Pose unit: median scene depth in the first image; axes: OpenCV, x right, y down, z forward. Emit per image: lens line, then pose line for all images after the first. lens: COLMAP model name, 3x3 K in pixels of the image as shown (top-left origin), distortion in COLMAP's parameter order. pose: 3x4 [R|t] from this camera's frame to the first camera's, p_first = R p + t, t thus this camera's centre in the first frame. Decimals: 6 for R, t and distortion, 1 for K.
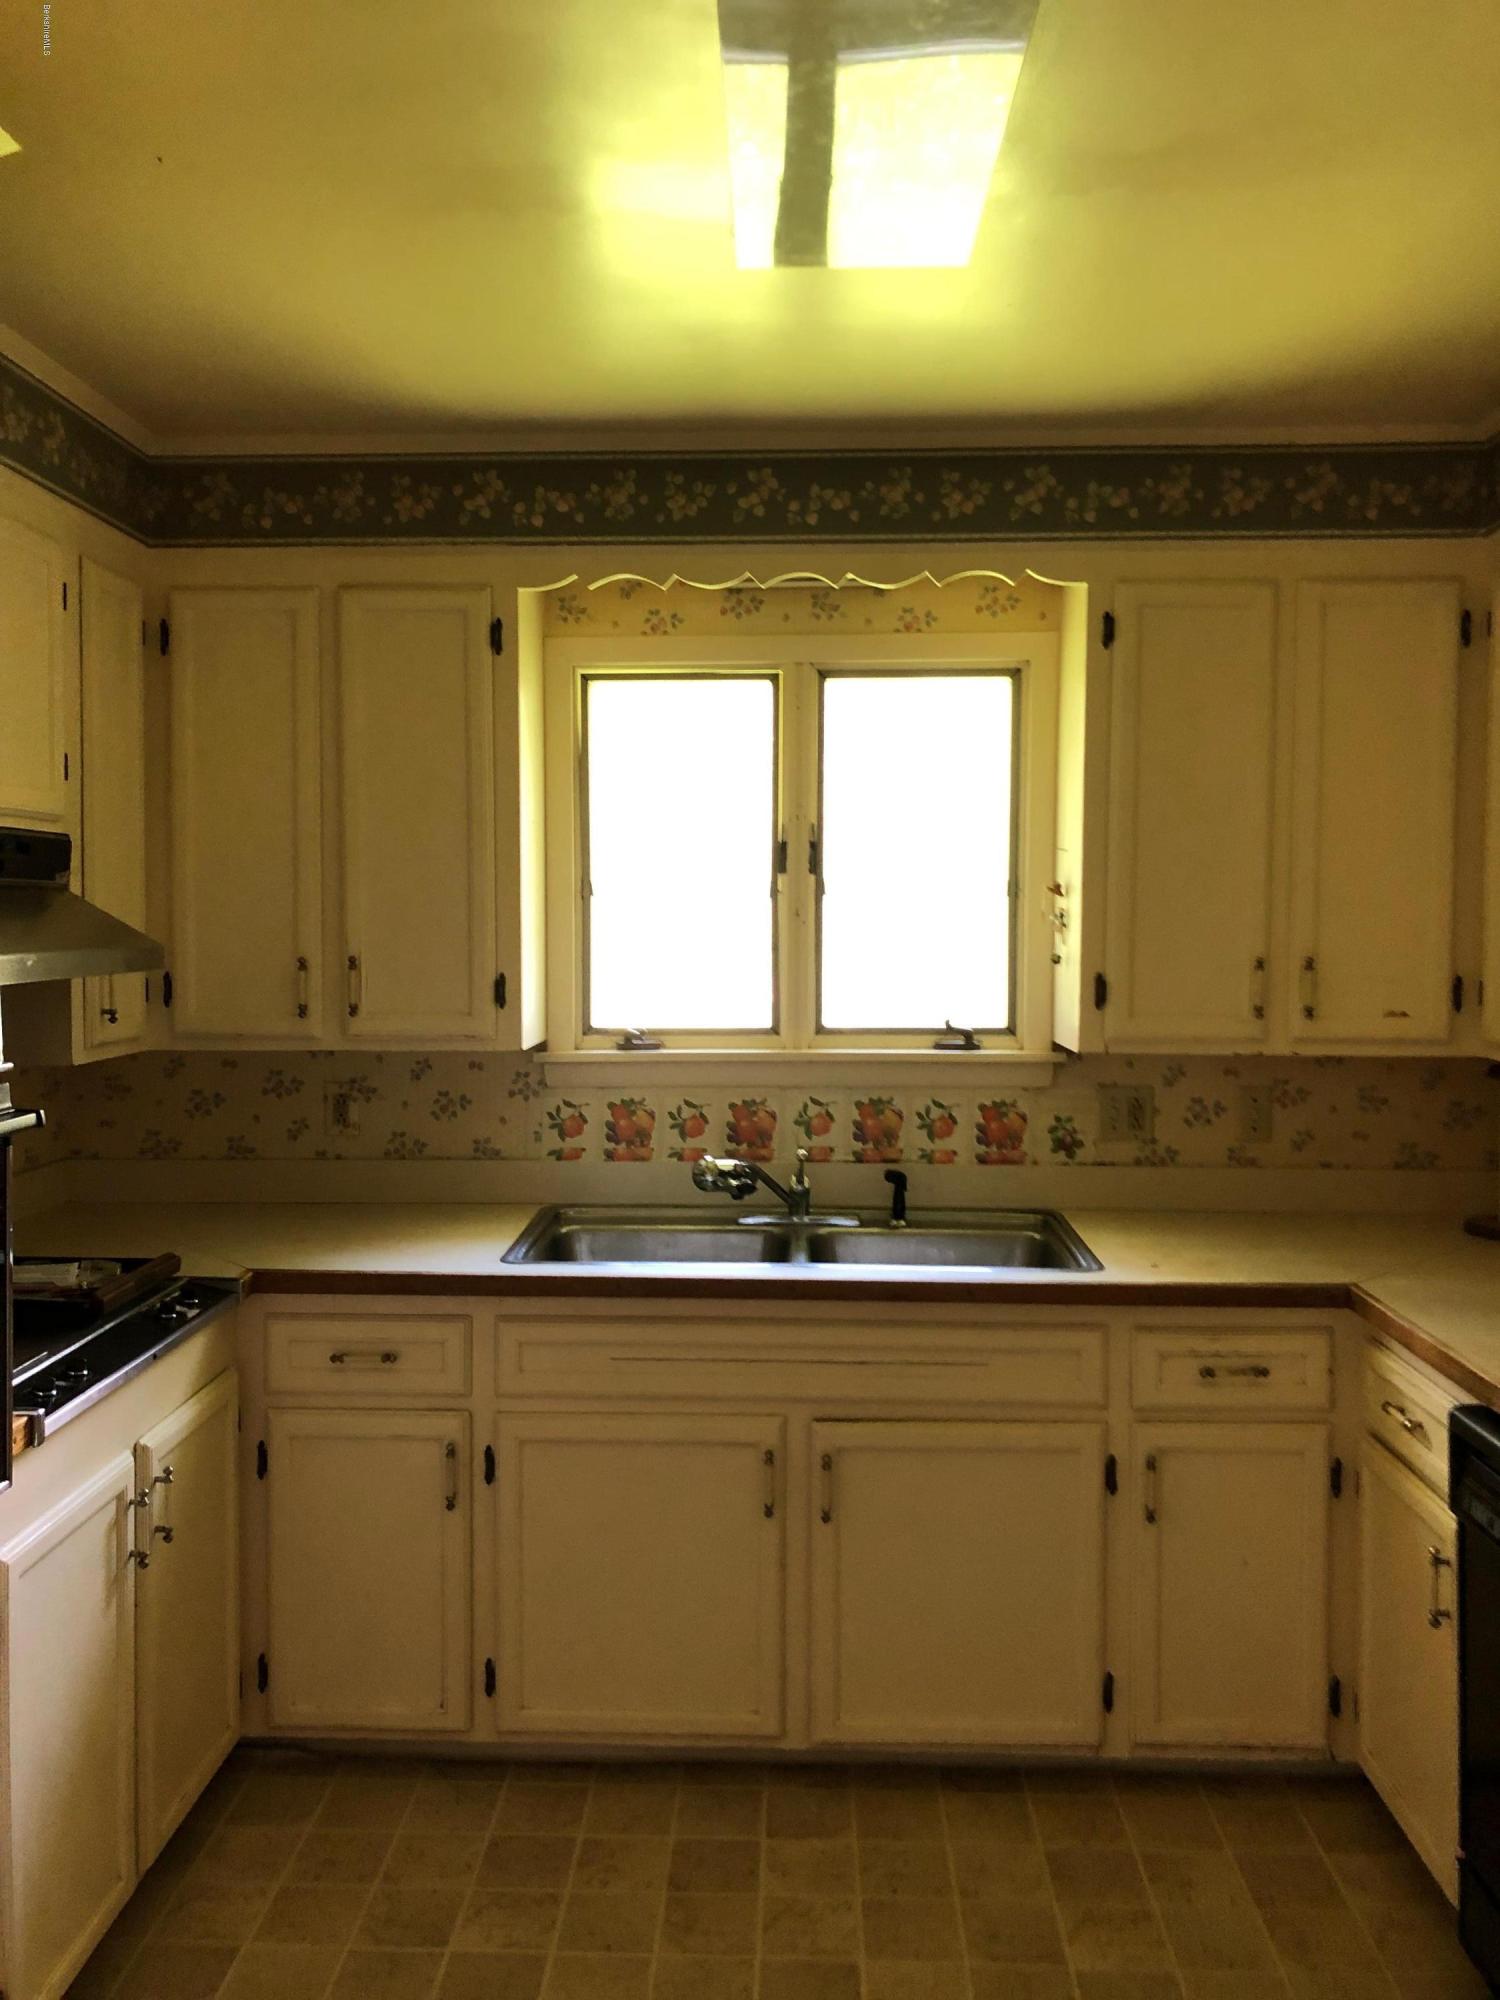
lens RADIAL K [[1600.9, 0, 750.0], [0, 1600.9, 1000.0], [0, 0, 1]] dist [0.039292, -0.065002]
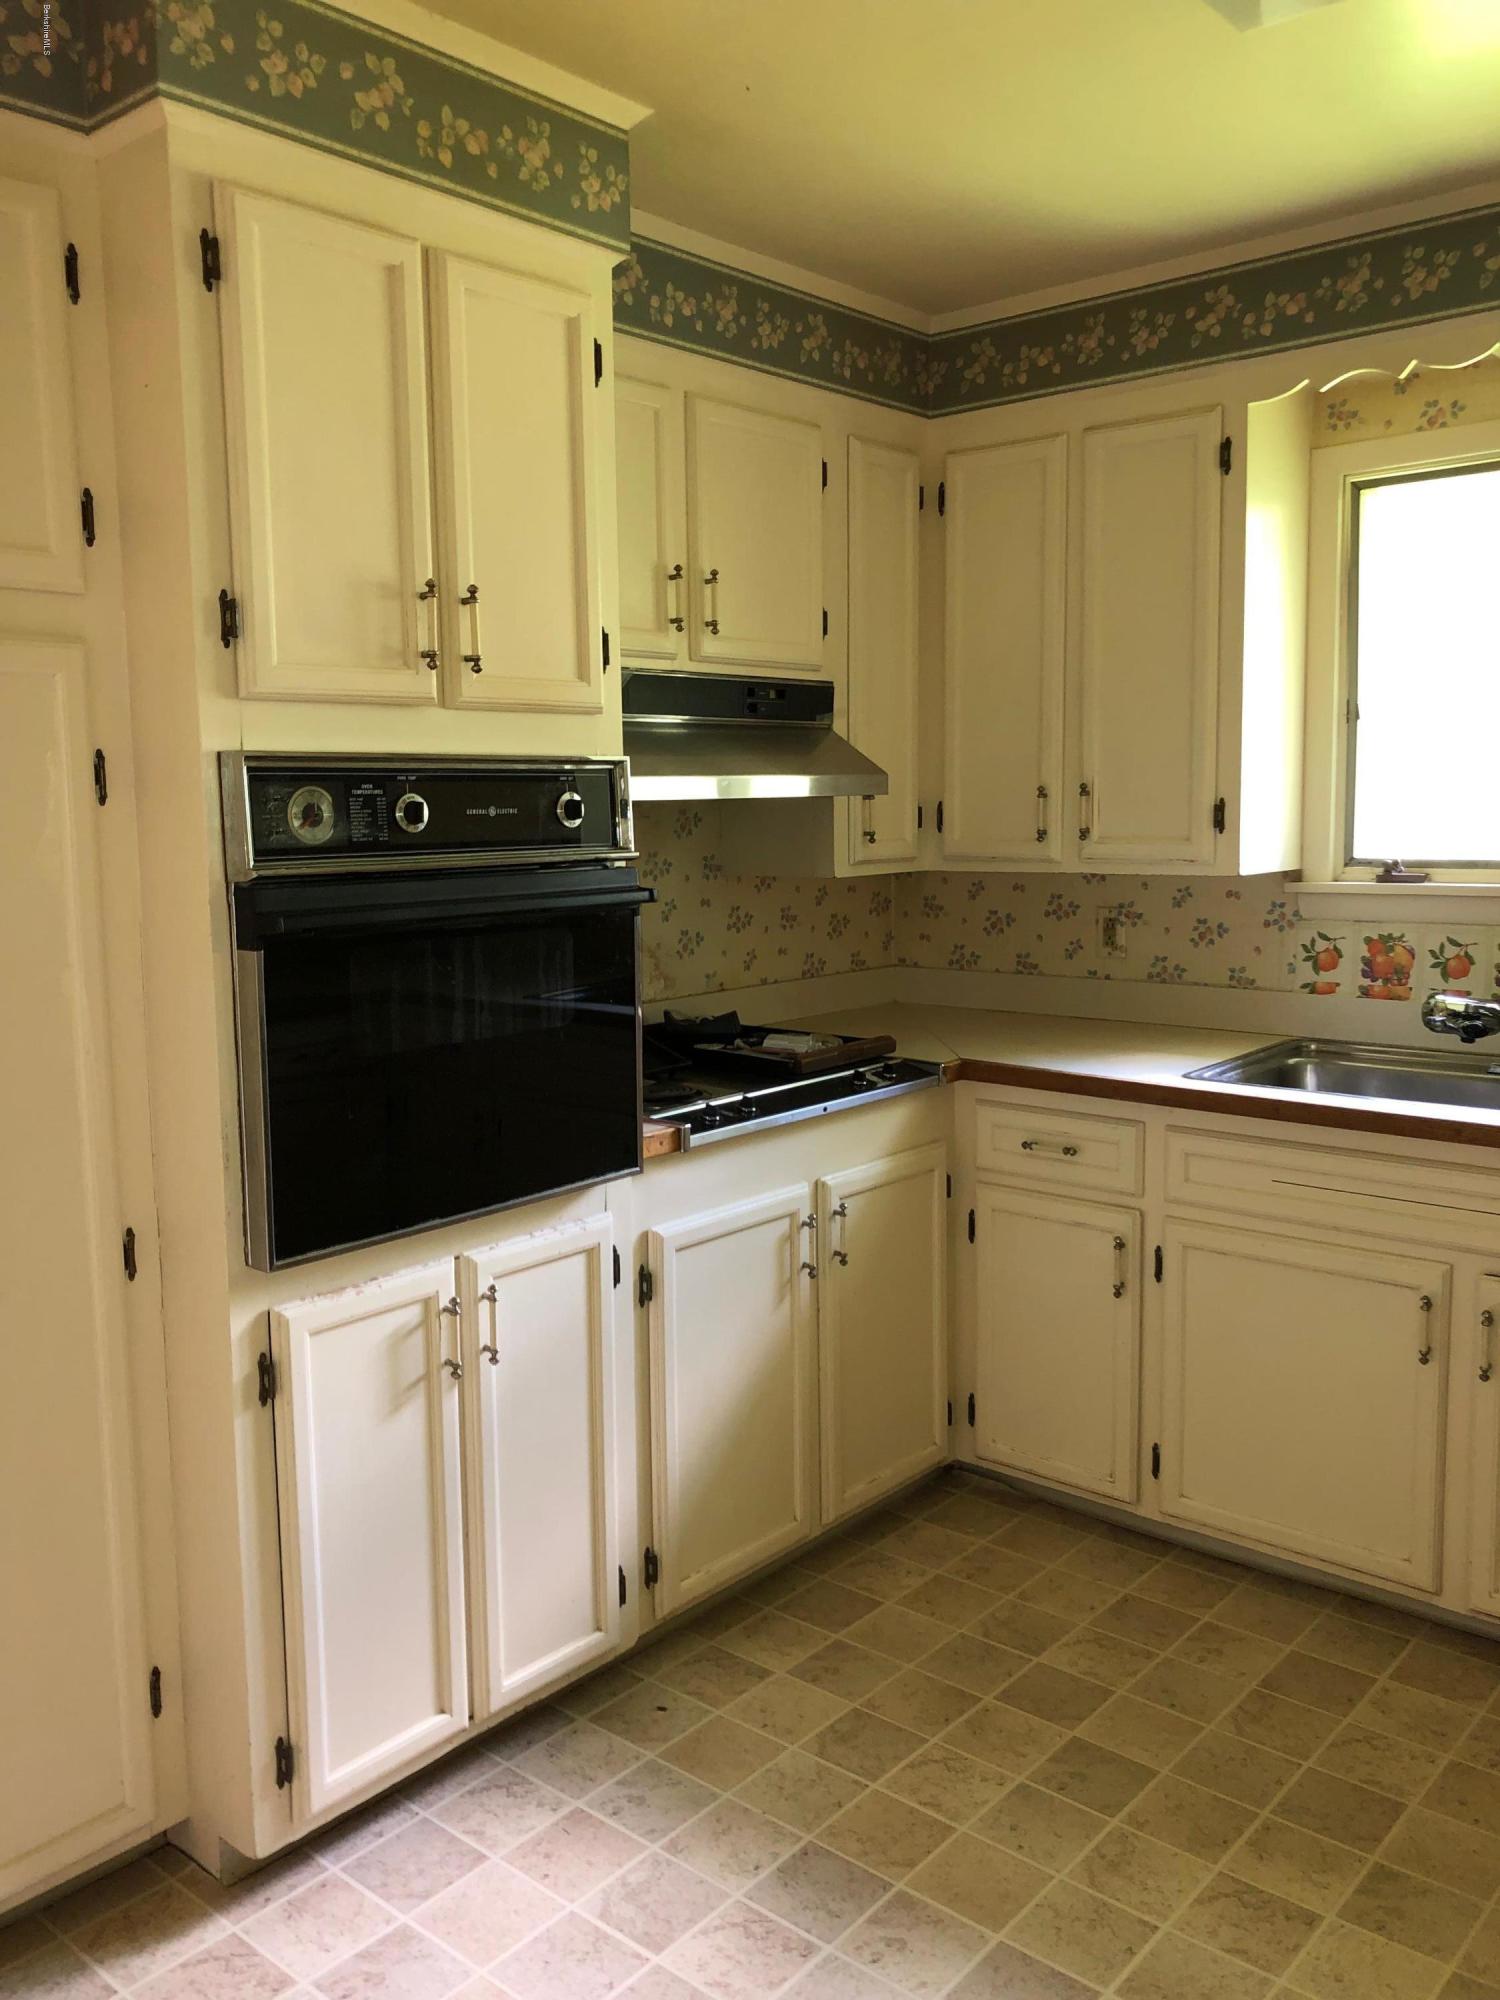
lens RADIAL K [[1611.3, 0, 764.5], [0, 1611.3, 1010.0], [0, 0, 1]] dist [0.005791, -0.000641]
pose [[0.789133, 0.069731, -0.610251, 0.250111], [-0.015881, 0.995519, 0.093218, 0.026336], [0.614017, -0.063870, 0.786704, 0.016888]]
